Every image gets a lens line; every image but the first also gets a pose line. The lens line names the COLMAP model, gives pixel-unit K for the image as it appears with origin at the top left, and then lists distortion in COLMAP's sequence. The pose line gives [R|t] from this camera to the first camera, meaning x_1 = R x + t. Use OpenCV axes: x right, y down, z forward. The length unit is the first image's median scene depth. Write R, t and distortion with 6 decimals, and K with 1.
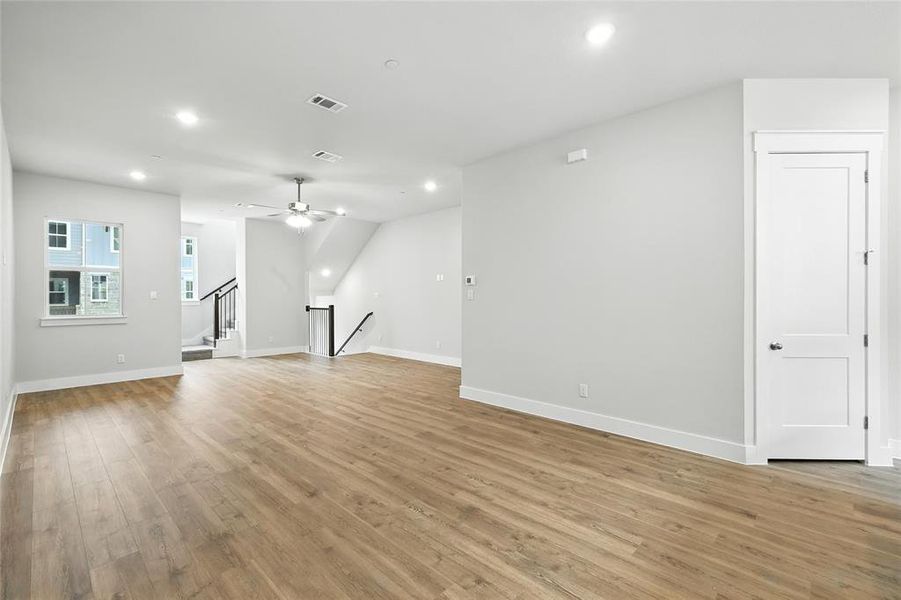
lens RADIAL K [[401.0, 0, 447.7], [0, 401.0, 298.0], [0, 0, 1]] dist [0.006735, 0.000140]
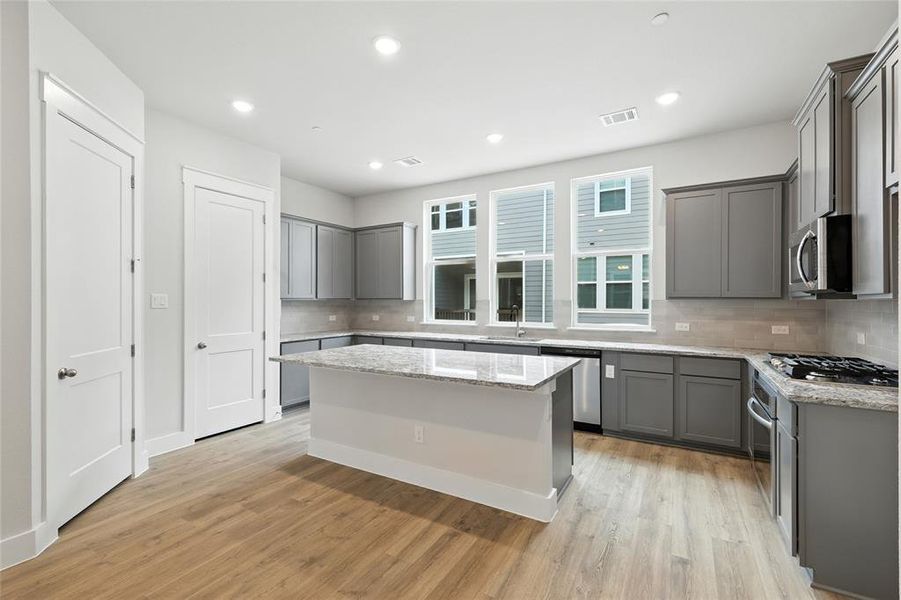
lens RADIAL K [[391.4, 0, 455.3], [0, 391.4, 300.0], [0, 0, 1]] dist [0.003521, 0.000696]
pose [[-0.247708, -0.000114, 0.968835, -0.051687], [-0.000578, 1.000000, -0.000031, -0.012375], [-0.968835, -0.000568, -0.247708, 0.337060]]
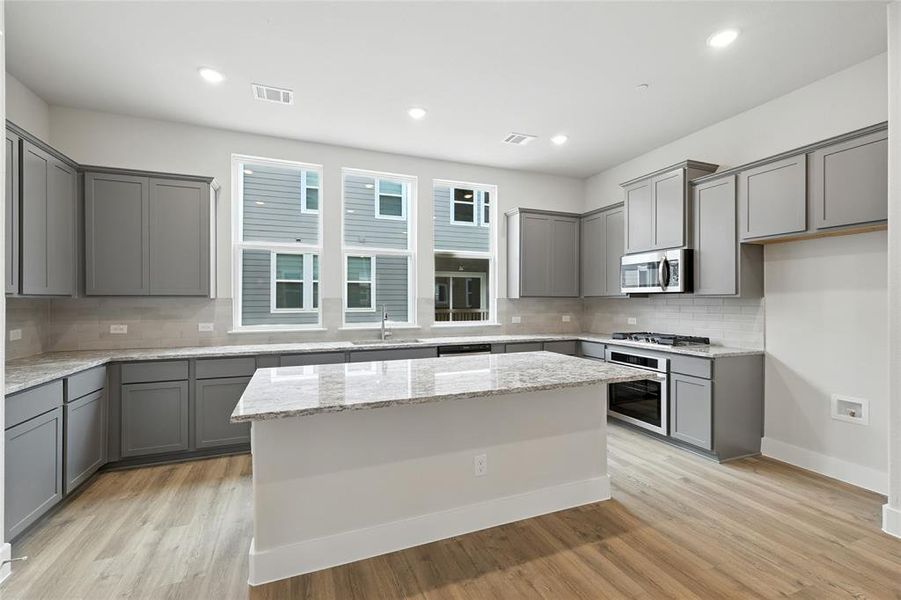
lens RADIAL K [[391.4, 0, 449.3], [0, 391.4, 299.6], [0, 0, 1]] dist [0.003521, 0.000696]
pose [[-0.913190, 0.000468, 0.407534, 0.423908], [0.000101, 1.000000, -0.000921, -0.008258], [-0.407534, -0.000800, -0.913190, 0.729184]]
